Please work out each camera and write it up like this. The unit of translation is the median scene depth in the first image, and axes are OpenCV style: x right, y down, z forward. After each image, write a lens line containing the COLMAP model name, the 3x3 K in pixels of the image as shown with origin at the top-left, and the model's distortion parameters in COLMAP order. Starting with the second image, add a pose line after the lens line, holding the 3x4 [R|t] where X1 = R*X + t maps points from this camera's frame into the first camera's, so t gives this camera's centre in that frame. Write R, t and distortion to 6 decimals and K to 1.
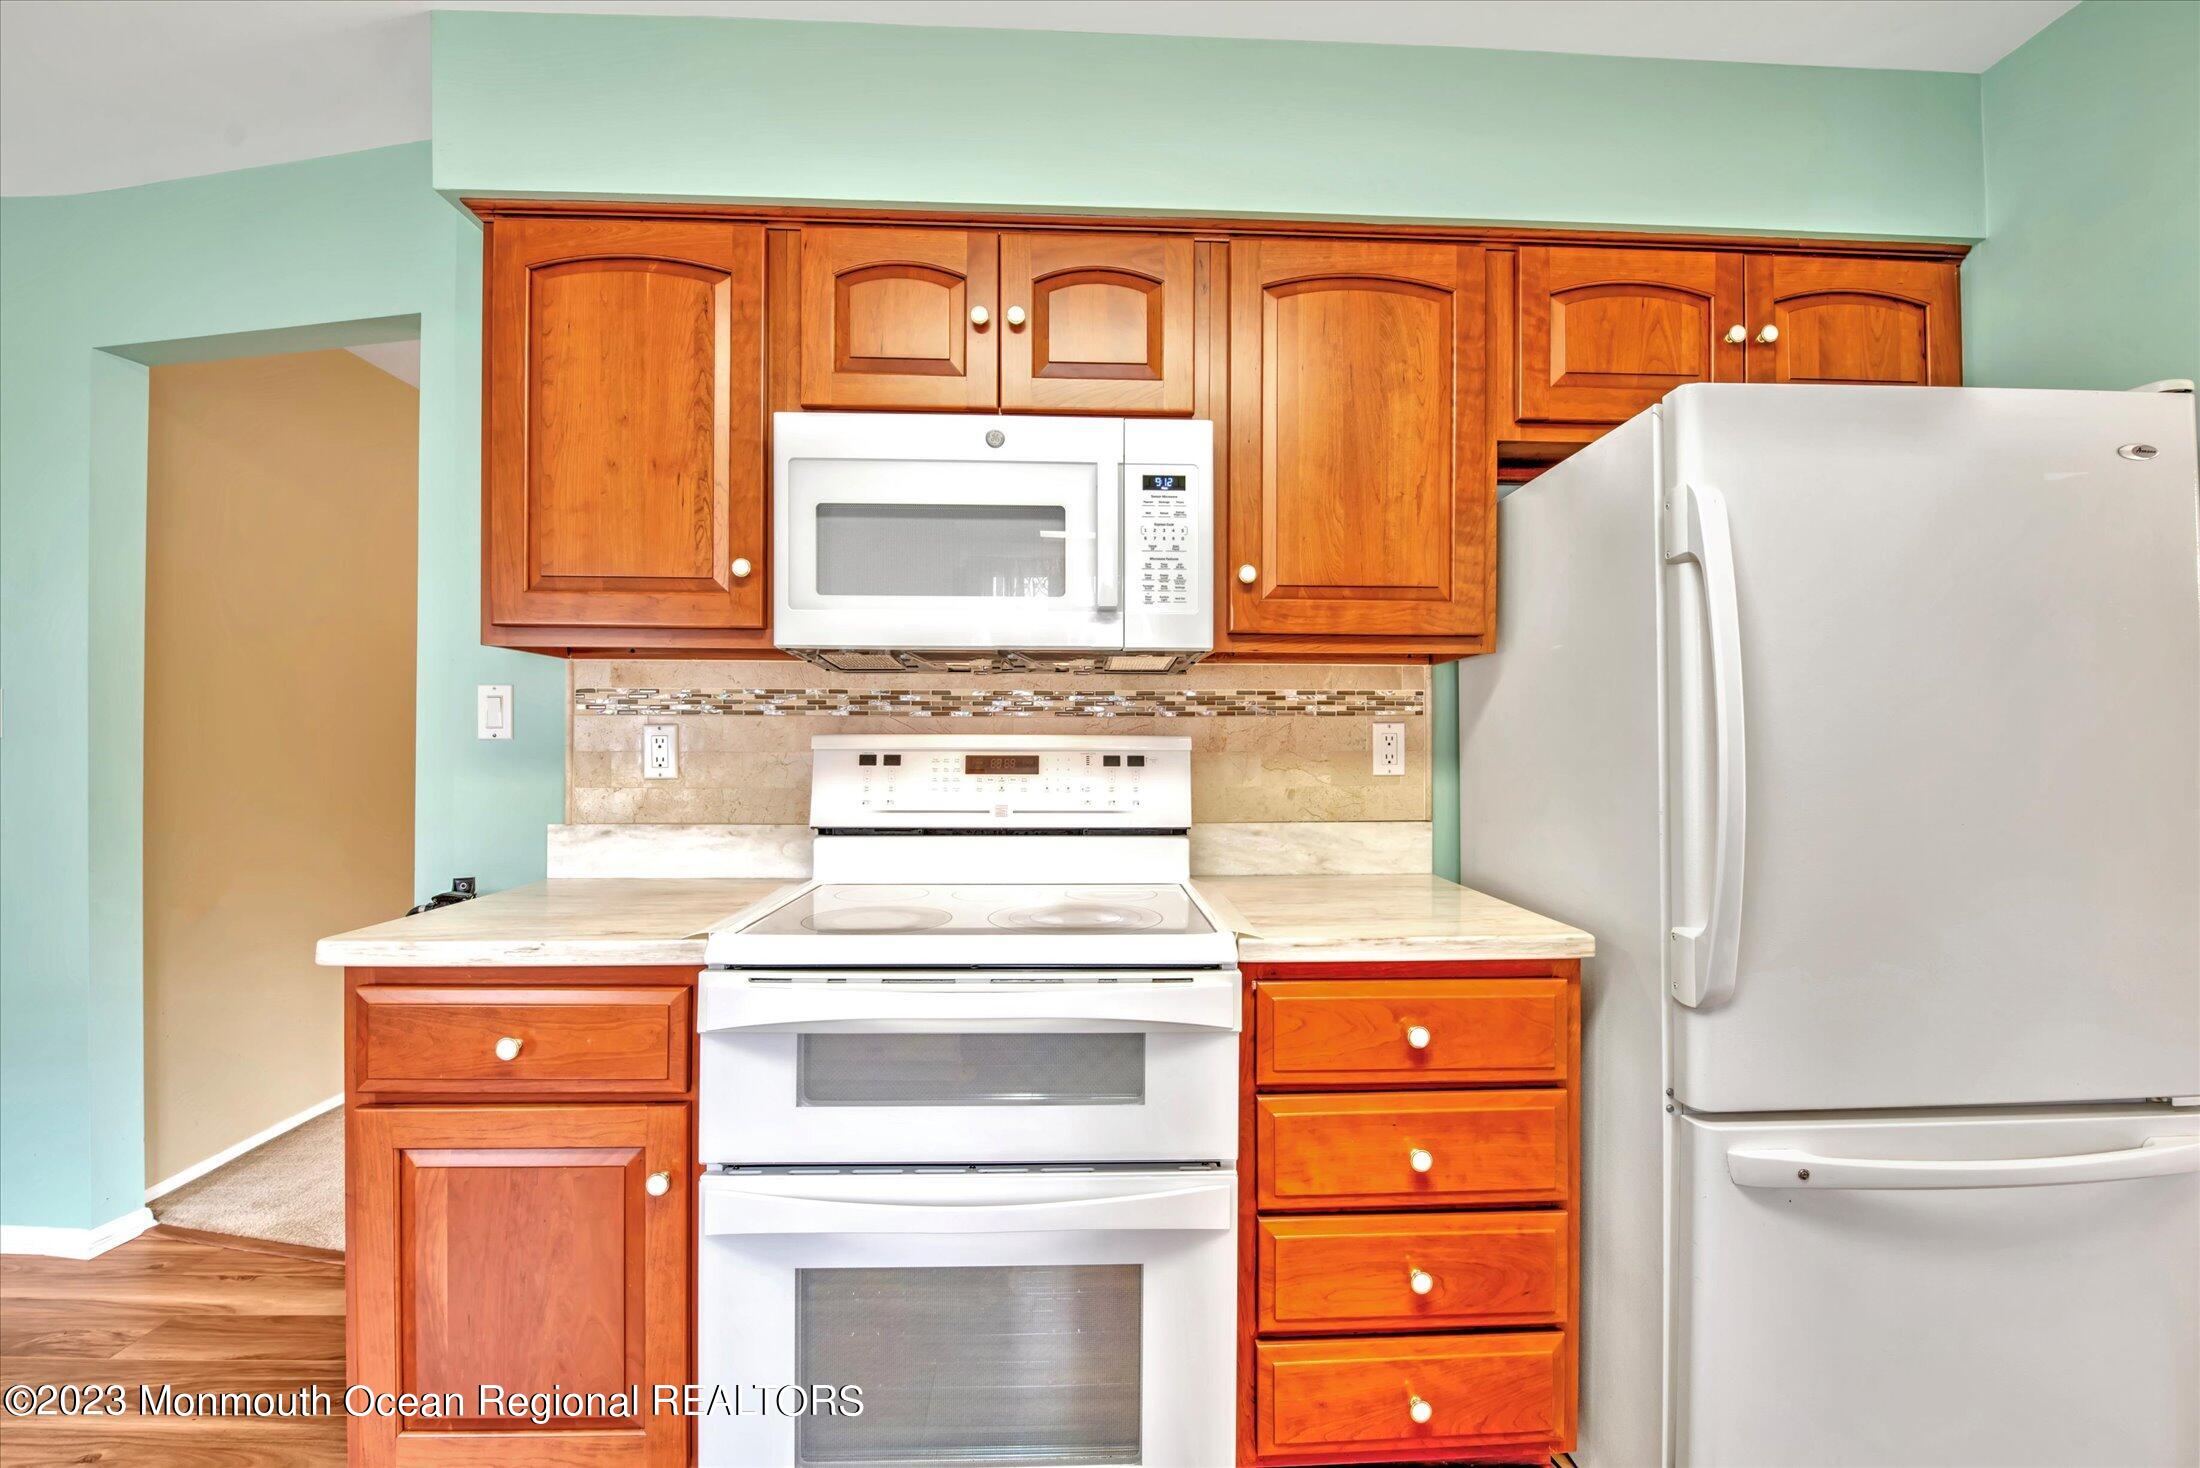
lens RADIAL K [[954.0, 0, 1087.0], [0, 954.0, 740.3], [0, 0, 1]] dist [-0.001168, -0.009468]
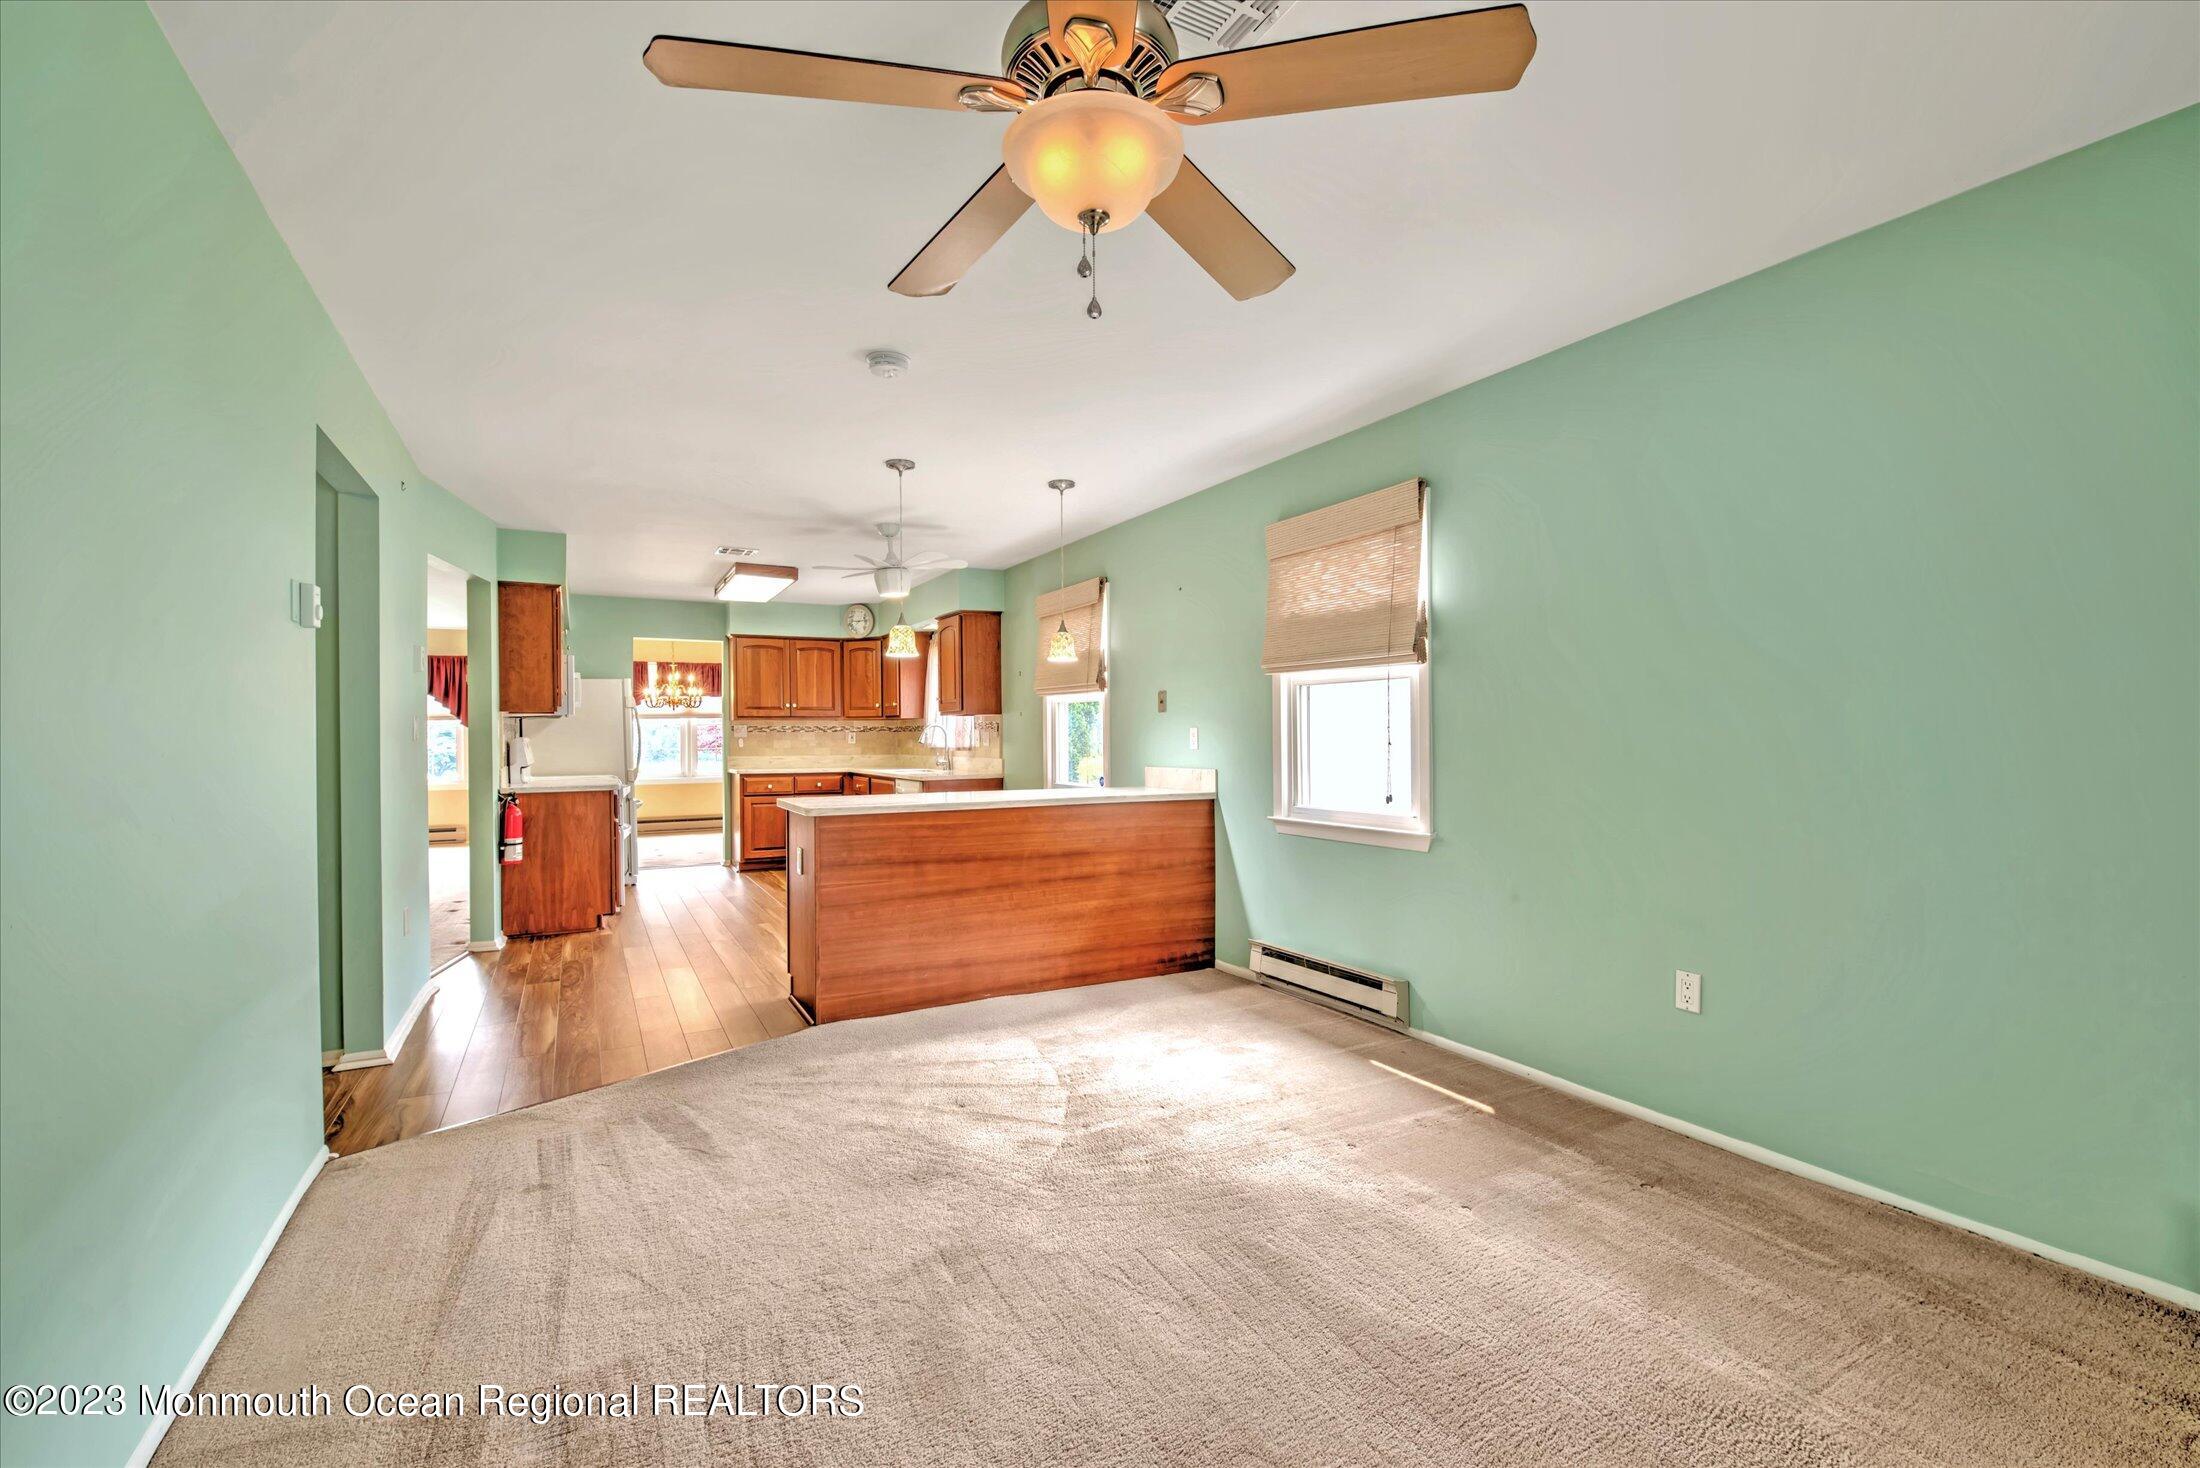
lens RADIAL K [[954.0, 0, 1093.1], [0, 954.0, 742.4], [0, 0, 1]] dist [-0.001168, -0.009468]
pose [[-0.436104, -0.008806, 0.899853, -4.058434], [0.003134, 0.999931, 0.011304, -0.017861], [-0.899891, 0.007750, -0.436046, 0.667922]]
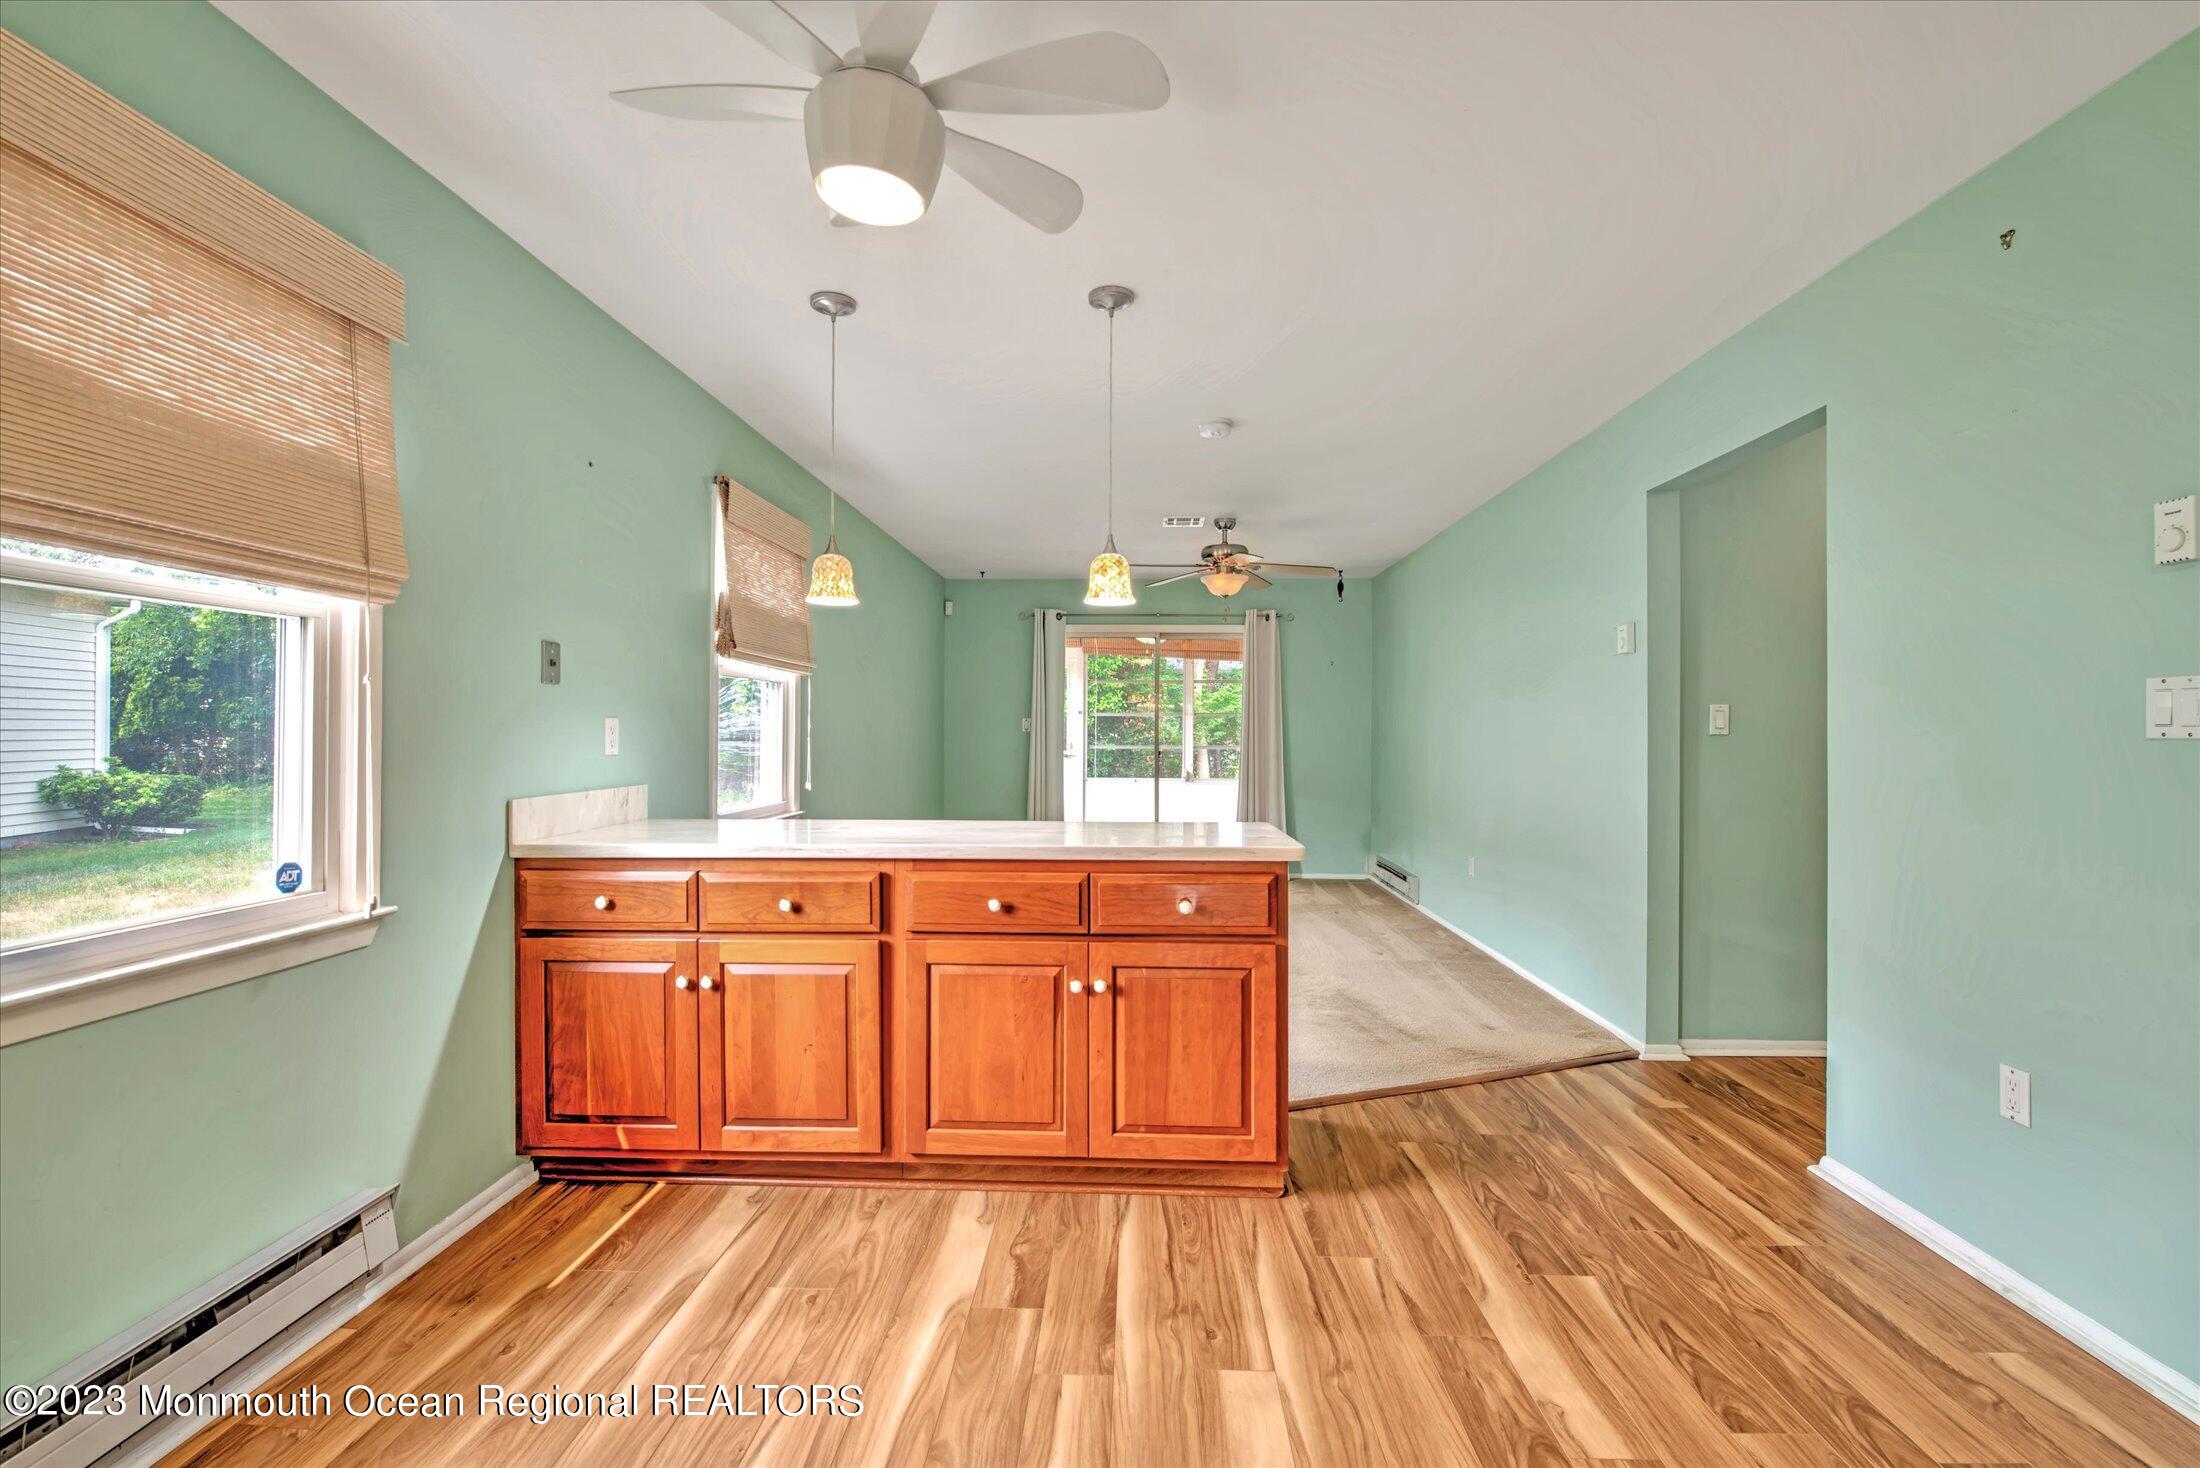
lens RADIAL K [[954.0, 0, 1106.2], [0, 954.0, 717.4], [0, 0, 1]] dist [-0.001168, -0.009468]
pose [[-0.078278, -0.021108, -0.996708, -0.387322], [-0.000826, 0.999777, -0.021108, 0.002262], [0.996931, -0.000829, -0.078278, 0.195821]]
